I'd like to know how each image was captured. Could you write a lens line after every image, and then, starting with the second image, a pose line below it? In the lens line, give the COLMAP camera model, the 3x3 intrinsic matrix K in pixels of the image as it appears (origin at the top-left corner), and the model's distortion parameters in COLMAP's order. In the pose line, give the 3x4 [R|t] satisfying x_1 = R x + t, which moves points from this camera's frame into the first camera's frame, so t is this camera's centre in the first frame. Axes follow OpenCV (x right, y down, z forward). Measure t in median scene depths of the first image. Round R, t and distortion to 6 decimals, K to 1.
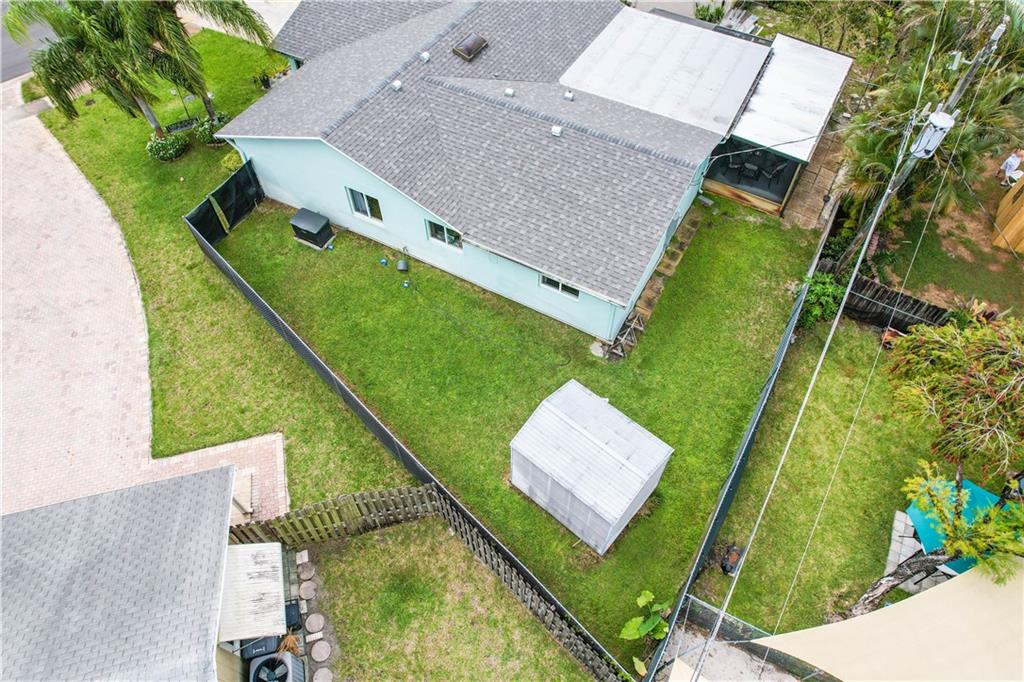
lens RADIAL K [[650.6, 0, 521.8], [0, 650.6, 339.0], [0, 0, 1]] dist [-0.077180, 0.069619]
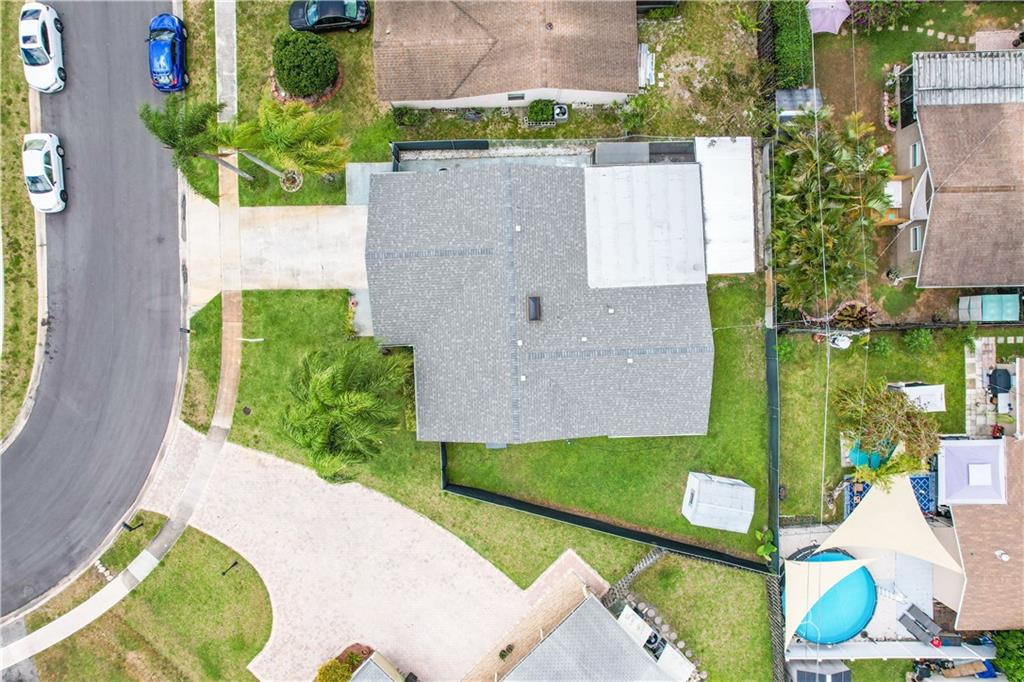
lens RADIAL K [[650.6, 0, 515.6], [0, 650.6, 332.5], [0, 0, 1]] dist [-0.077180, 0.069619]
pose [[0.861403, -0.507905, -0.004217, -0.157486], [0.412950, 0.695478, 0.588033, -1.494918], [-0.295732, -0.508275, 0.808826, -0.229623]]
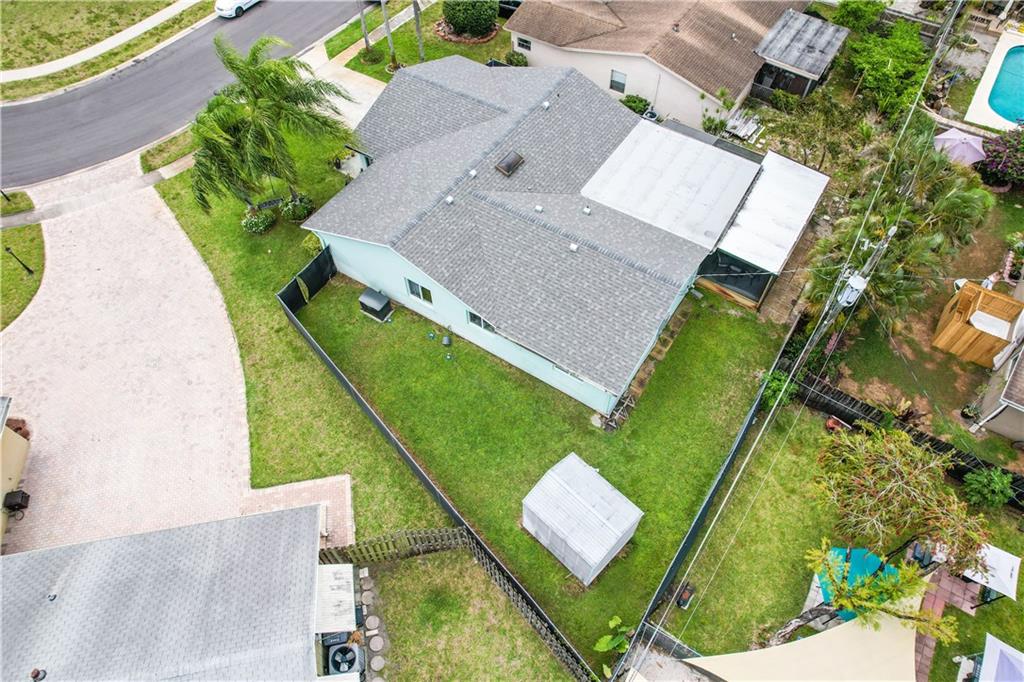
lens RADIAL K [[650.6, 0, 523.0], [0, 650.6, 339.4], [0, 0, 1]] dist [-0.077180, 0.069619]
pose [[0.997814, 0.054782, -0.036963, 0.011591], [-0.054486, 0.998474, 0.008969, -0.149903], [0.037398, -0.006935, 0.999276, -0.277622]]
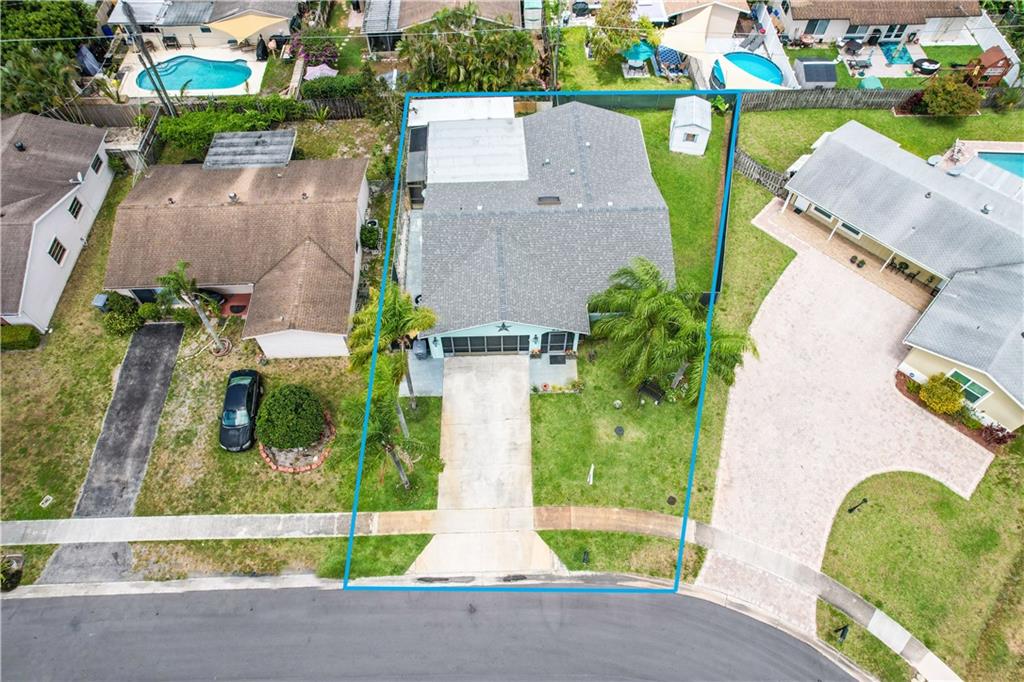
lens RADIAL K [[650.6, 0, 502.6], [0, 650.6, 340.3], [0, 0, 1]] dist [-0.077180, 0.069619]
pose [[-0.508145, -0.720257, 0.472248, -1.244030], [0.705532, -0.033623, 0.707880, -2.017527], [-0.493977, 0.692892, 0.525250, 0.488971]]
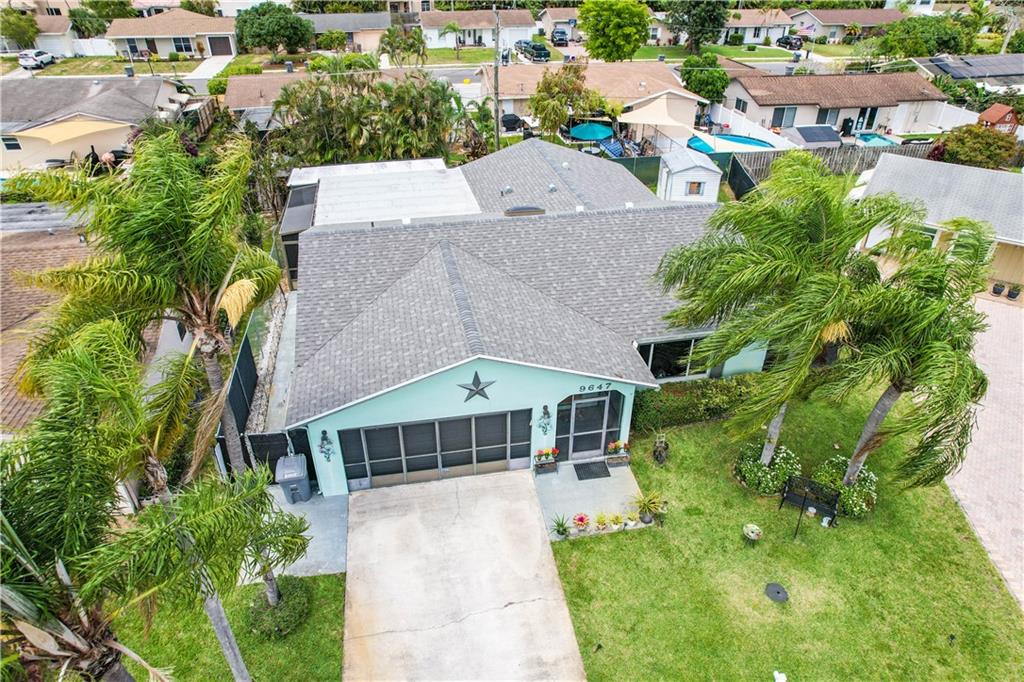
lens RADIAL K [[650.6, 0, 507.6], [0, 650.6, 344.2], [0, 0, 1]] dist [-0.077180, 0.069619]
pose [[-0.641264, -0.416236, 0.644615, -0.903923], [0.621115, 0.211701, 0.754585, -1.354565], [-0.450551, 0.884268, 0.122774, 1.230236]]
